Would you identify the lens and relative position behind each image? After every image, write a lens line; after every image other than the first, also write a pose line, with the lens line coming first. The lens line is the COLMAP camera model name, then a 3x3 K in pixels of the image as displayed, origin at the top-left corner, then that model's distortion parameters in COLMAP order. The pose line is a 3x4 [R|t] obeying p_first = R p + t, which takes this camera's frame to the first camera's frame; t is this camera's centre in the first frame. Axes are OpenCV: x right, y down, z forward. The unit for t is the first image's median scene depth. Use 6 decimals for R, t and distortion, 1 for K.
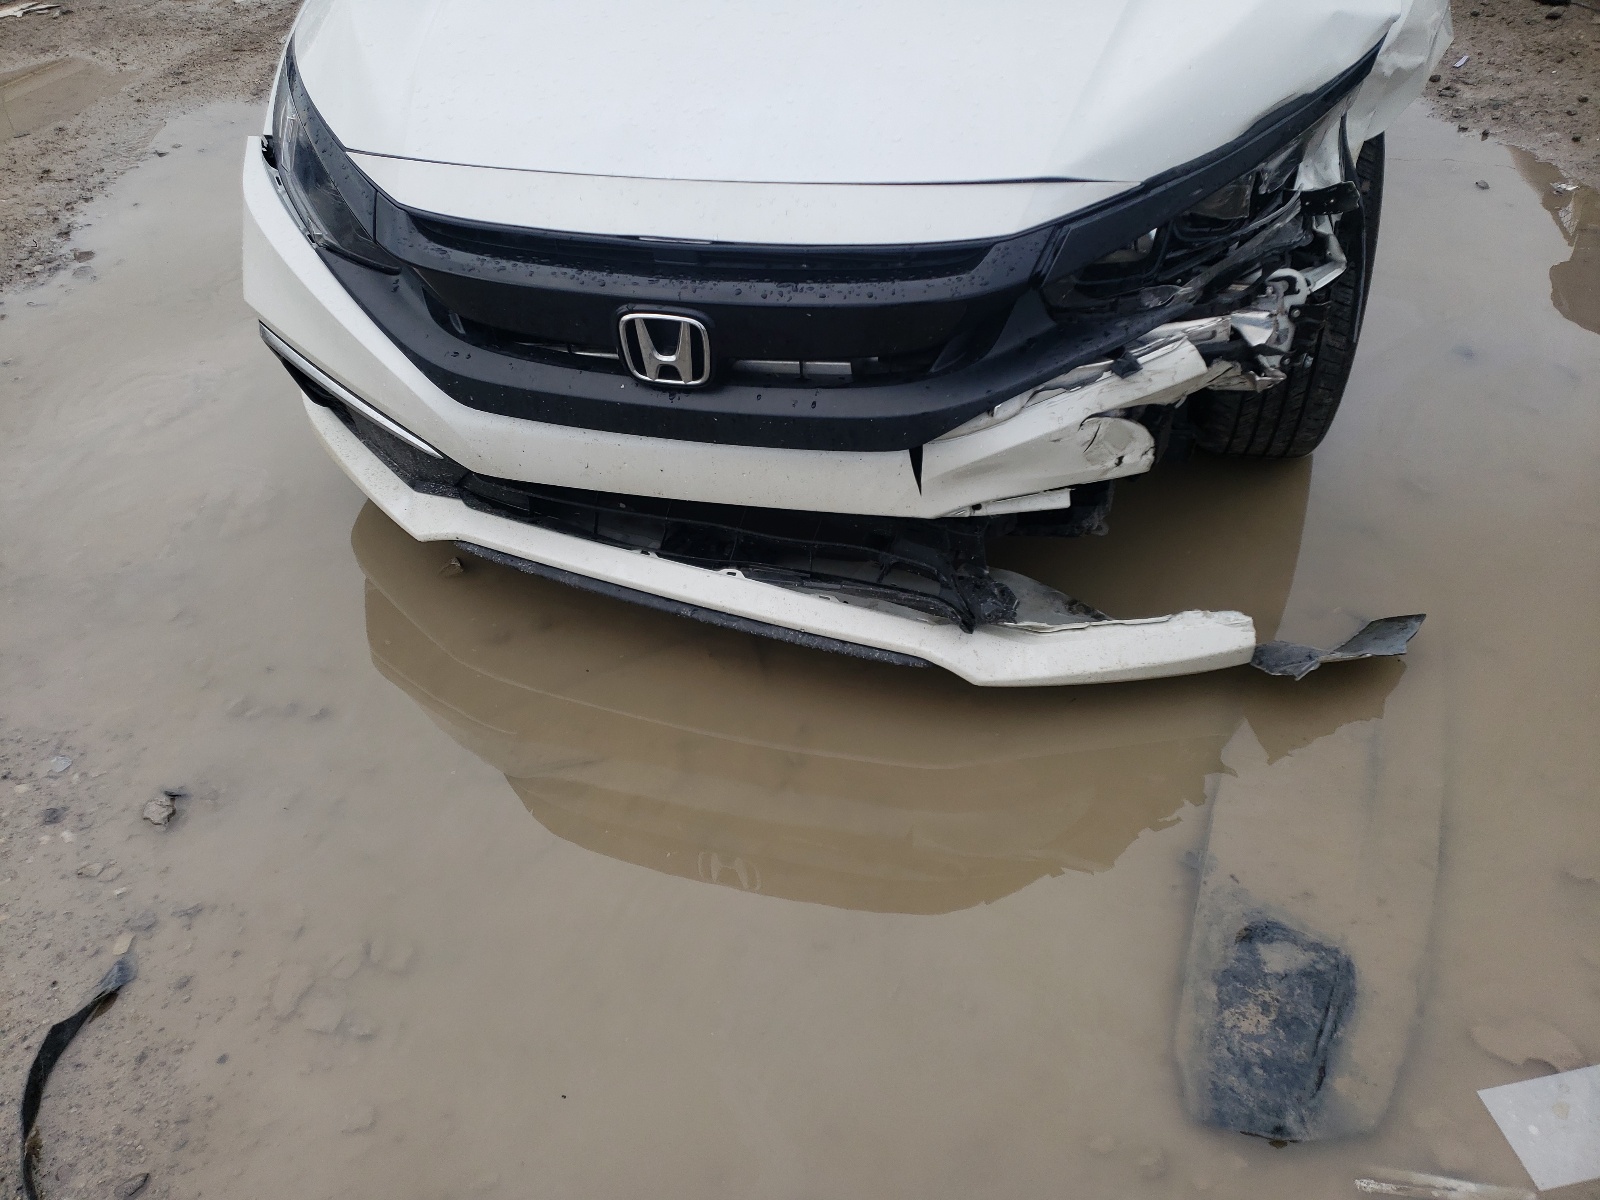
lens RADIAL K [[1191.1, 0, 801.7], [0, 1191.1, 596.9], [0, 0, 1]] dist [-0.000890, -0.006471]
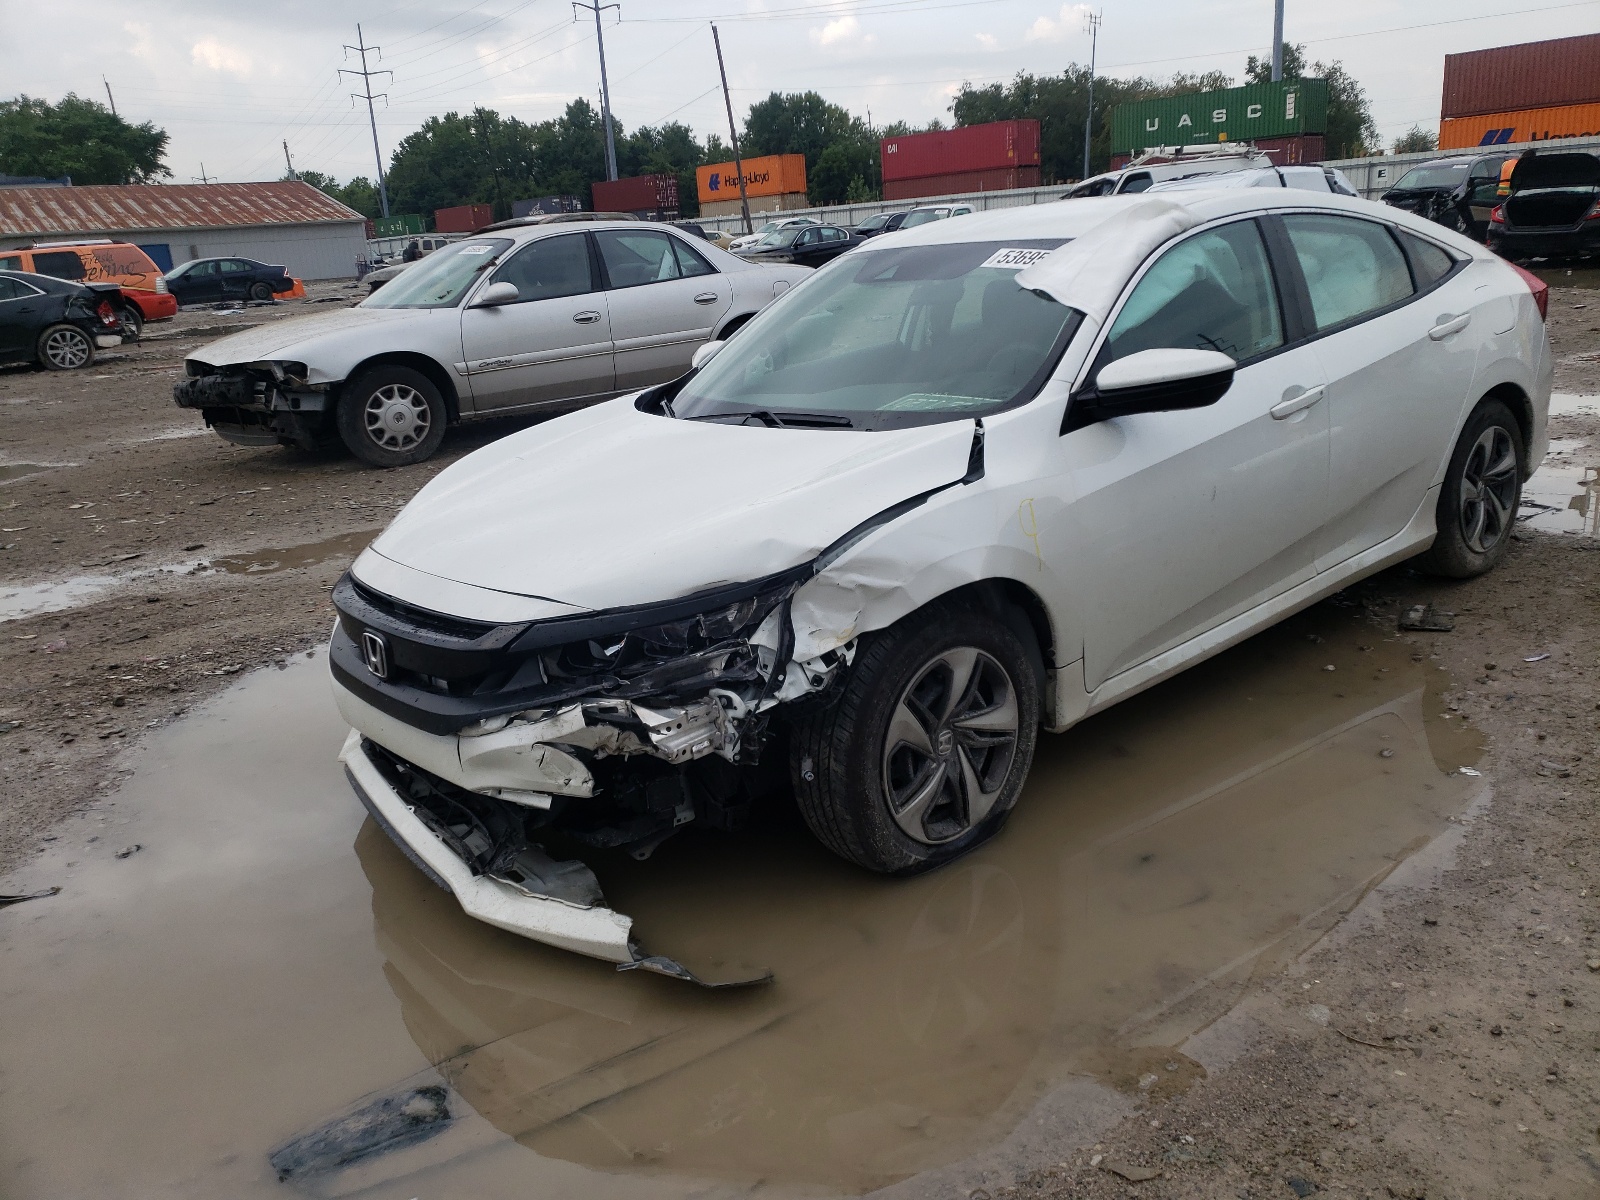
lens RADIAL K [[1191.1, 0, 795.8], [0, 1191.1, 595.6], [0, 0, 1]] dist [-0.000890, -0.006471]
pose [[0.845948, 0.153348, -0.510742, 1.280269], [-0.336653, 0.896352, -0.288477, 0.011963], [0.413567, 0.415979, 0.809891, -0.201308]]
